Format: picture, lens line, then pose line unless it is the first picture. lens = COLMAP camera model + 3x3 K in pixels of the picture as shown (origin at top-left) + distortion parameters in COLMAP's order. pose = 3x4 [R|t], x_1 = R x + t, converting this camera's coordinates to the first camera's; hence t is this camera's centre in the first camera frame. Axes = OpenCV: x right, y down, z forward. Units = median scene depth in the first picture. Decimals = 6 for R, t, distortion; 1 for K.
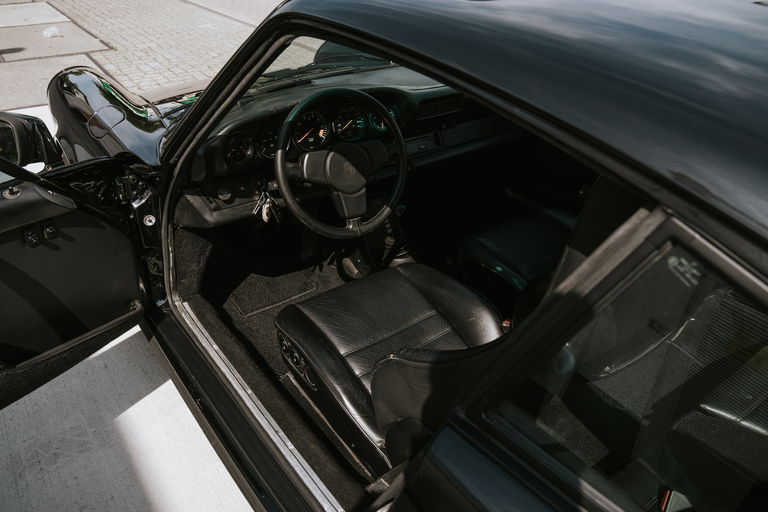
lens RADIAL K [[481.7, 0, 384.5], [0, 481.7, 256.4], [0, 0, 1]] dist [-0.026911, -0.000562]
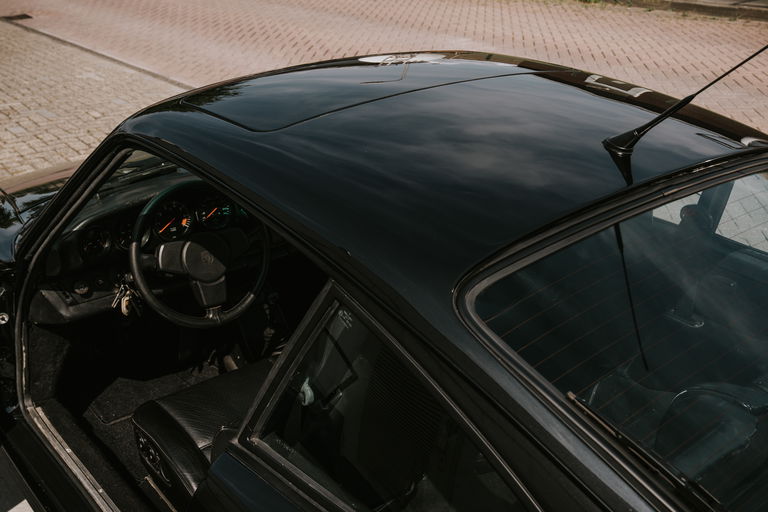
lens RADIAL K [[716.3, 0, 383.7], [0, 716.3, 256.2], [0, 0, 1]] dist [-0.021045, 0.000000]
pose [[0.998521, -0.040884, 0.035824, 0.228332], [0.046303, 0.984949, -0.166528, 0.075729], [-0.028477, 0.167941, 0.985386, -0.452676]]
